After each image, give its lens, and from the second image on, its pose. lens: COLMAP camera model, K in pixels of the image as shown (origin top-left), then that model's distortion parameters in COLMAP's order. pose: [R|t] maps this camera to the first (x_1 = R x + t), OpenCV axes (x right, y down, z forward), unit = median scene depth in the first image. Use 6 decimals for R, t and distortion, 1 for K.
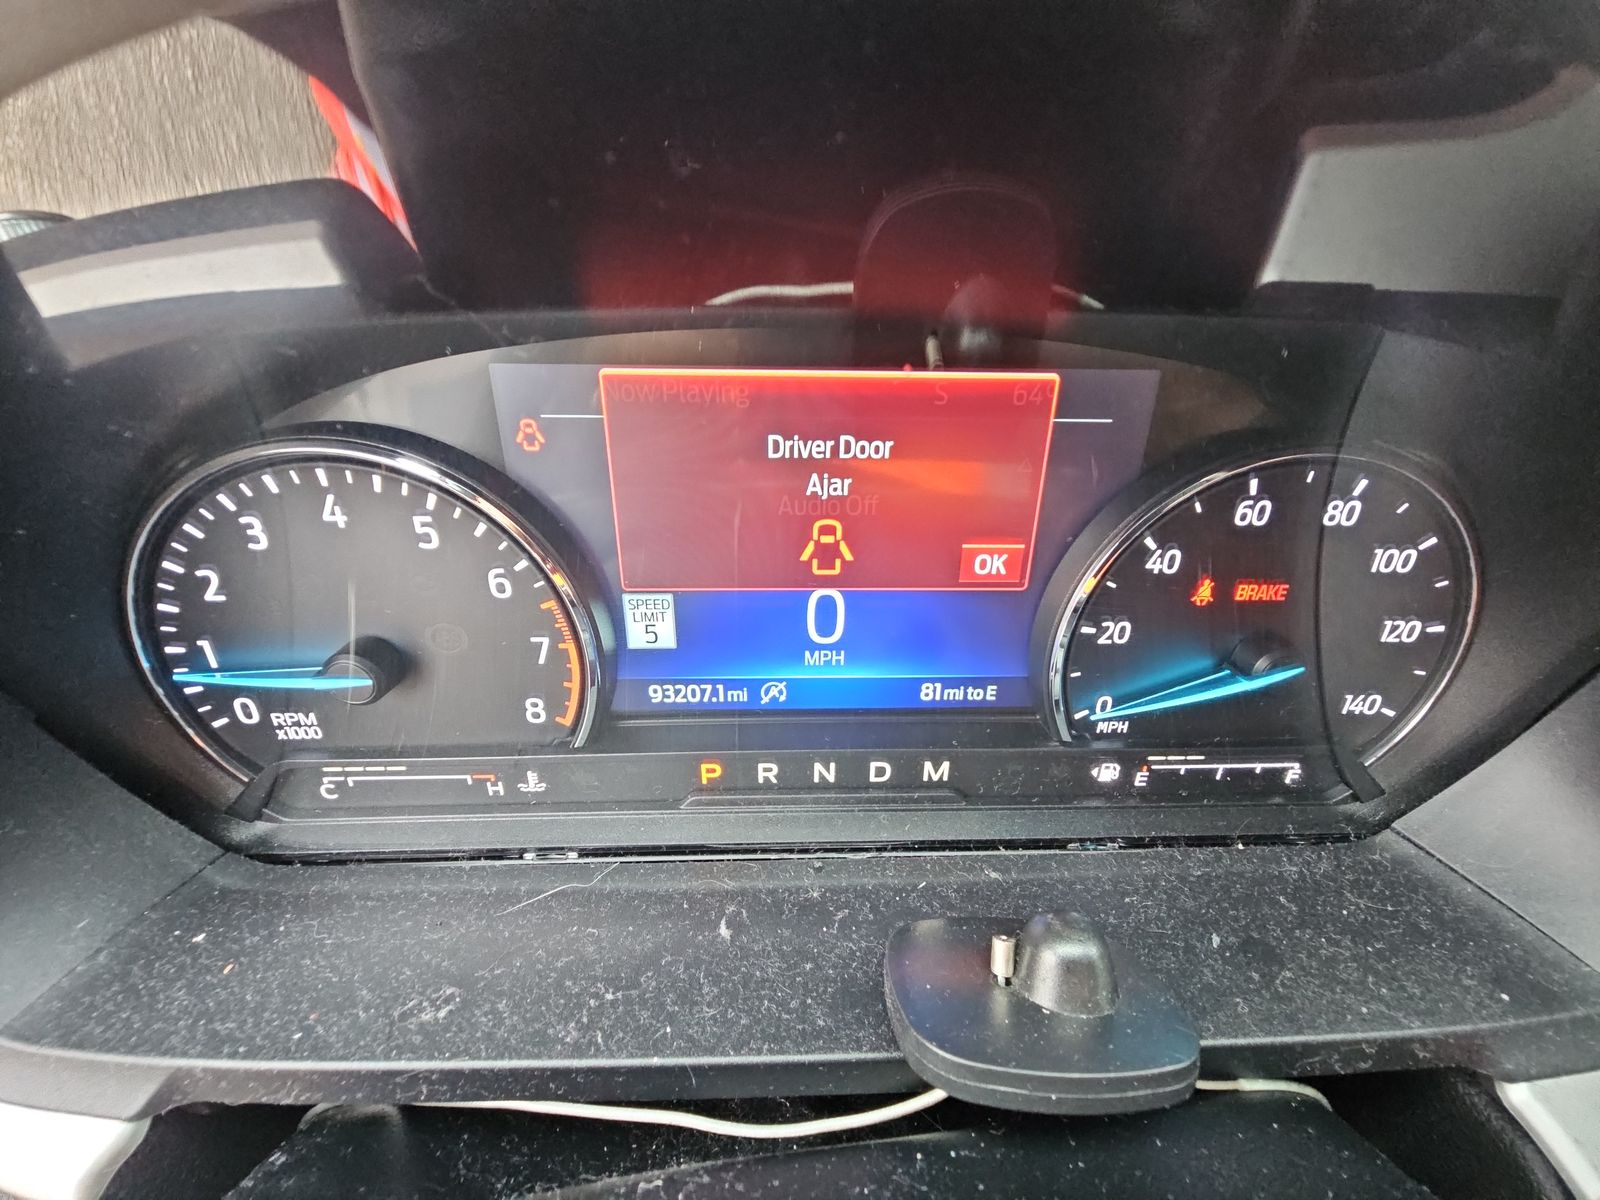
lens RADIAL K [[644.1, 0, 825.5], [0, 644.1, 605.3], [0, 0, 1]] dist [-0.009836, -0.000992]
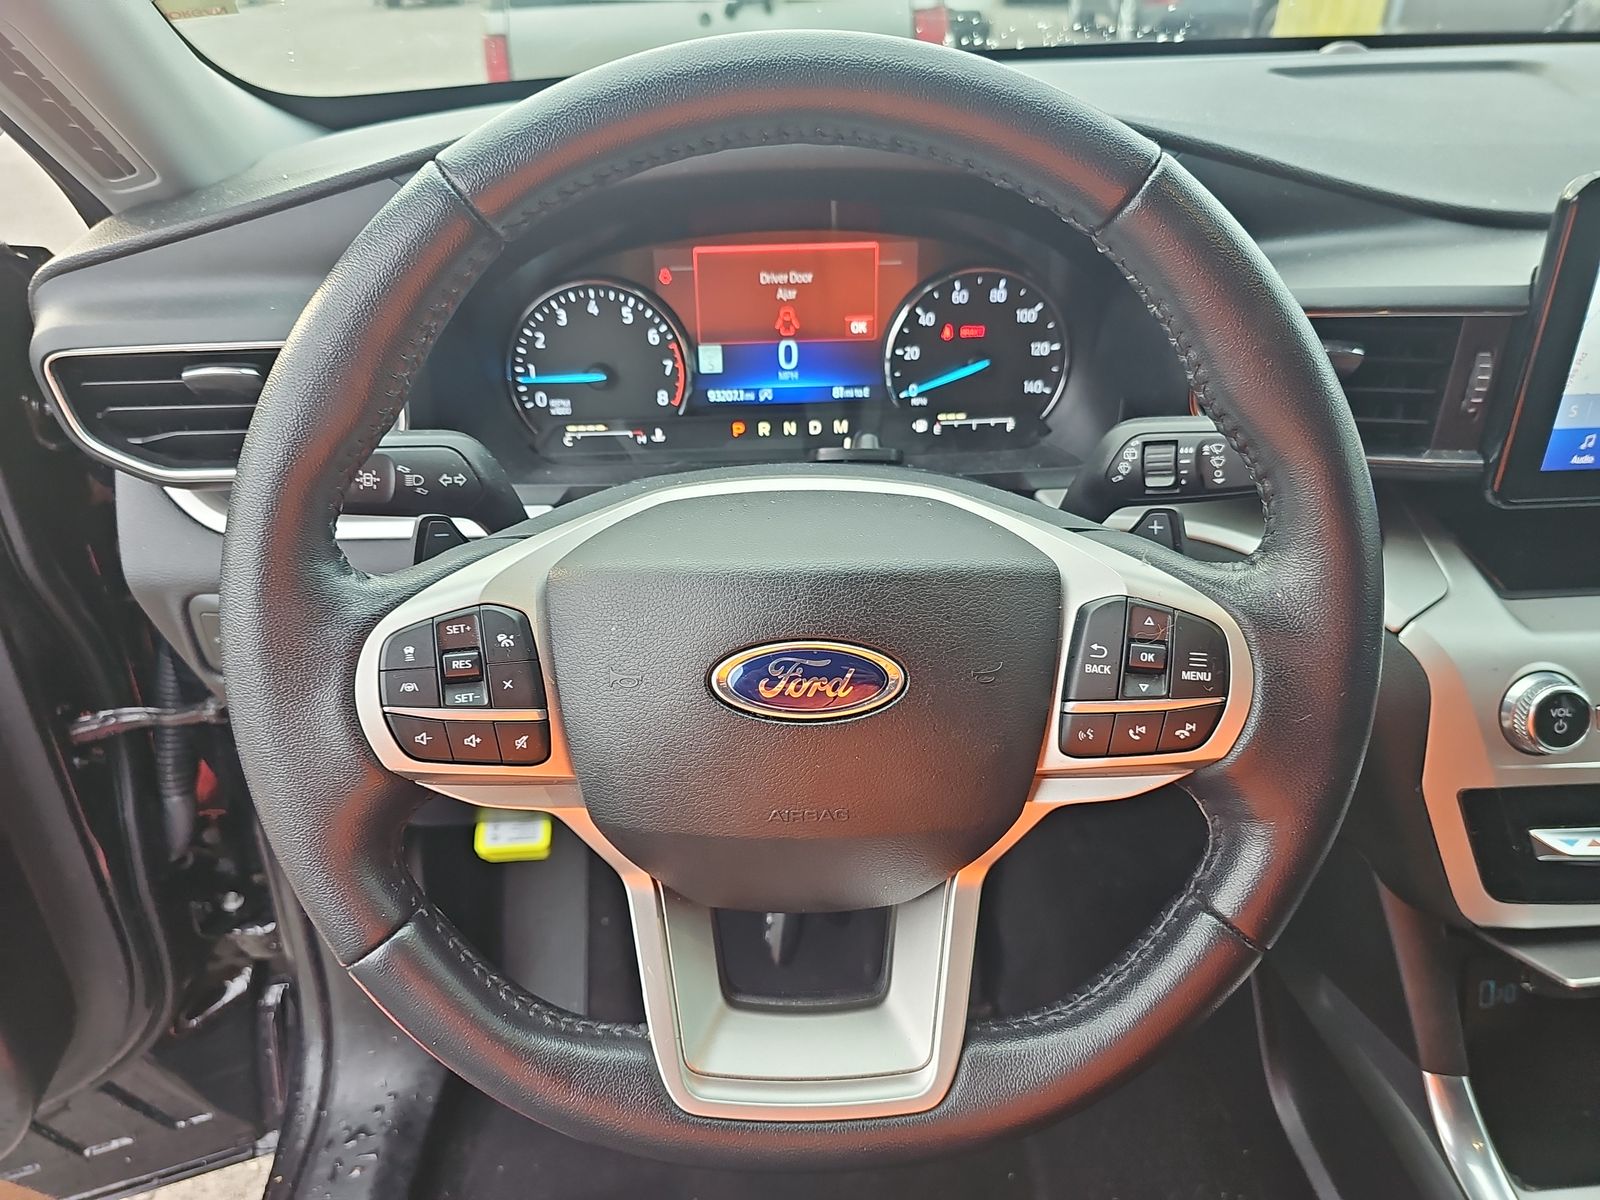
lens RADIAL K [[1083.5, 0, 799.7], [0, 1083.5, 611.9], [0, 0, 1]] dist [0.021549, -0.013247]
pose [[0.998696, -0.025676, -0.044132, 0.193240], [0.024222, 0.999156, -0.033167, 1.087549], [0.044947, 0.032054, 0.998475, -2.877907]]
